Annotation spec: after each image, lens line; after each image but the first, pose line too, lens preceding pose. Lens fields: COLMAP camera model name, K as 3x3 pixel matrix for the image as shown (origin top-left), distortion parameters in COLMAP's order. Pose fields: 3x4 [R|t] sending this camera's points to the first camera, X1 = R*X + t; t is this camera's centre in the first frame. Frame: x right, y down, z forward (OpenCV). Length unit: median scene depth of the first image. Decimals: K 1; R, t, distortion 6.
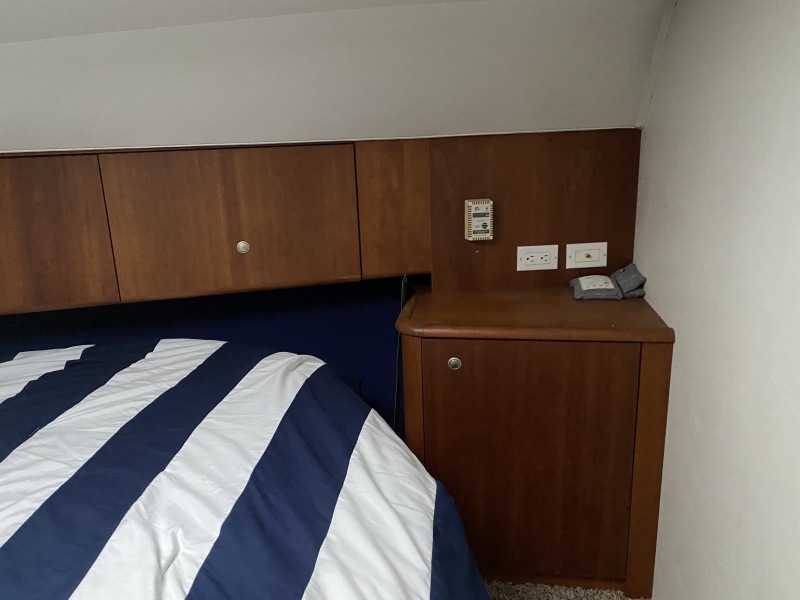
lens RADIAL K [[606.6, 0, 400.4], [0, 606.6, 295.3], [0, 0, 1]] dist [0.015524, -0.006754]
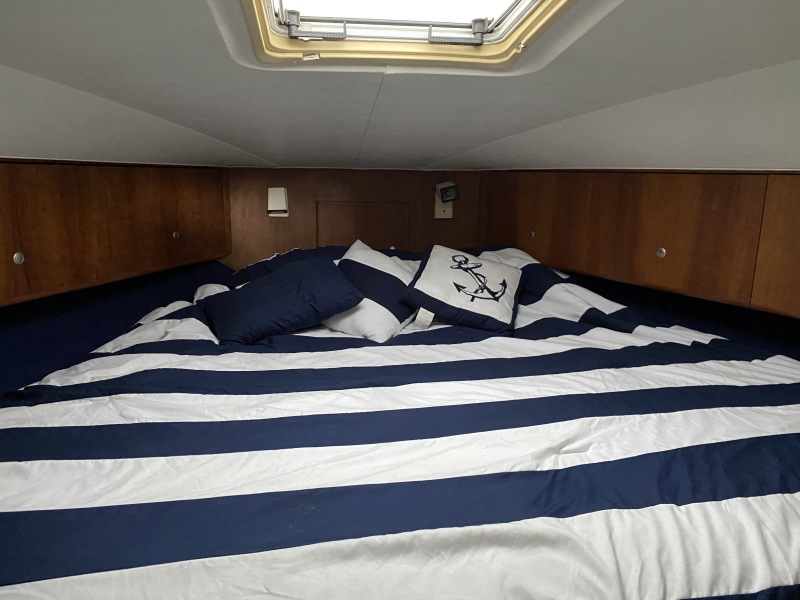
lens RADIAL K [[606.6, 0, 398.9], [0, 606.6, 301.8], [0, 0, 1]] dist [0.015524, -0.006754]
pose [[0.244789, 0.245428, -0.938000, 2.291012], [-0.271541, 0.946071, 0.176677, -0.108580], [0.930776, 0.211457, 0.298232, 0.363085]]
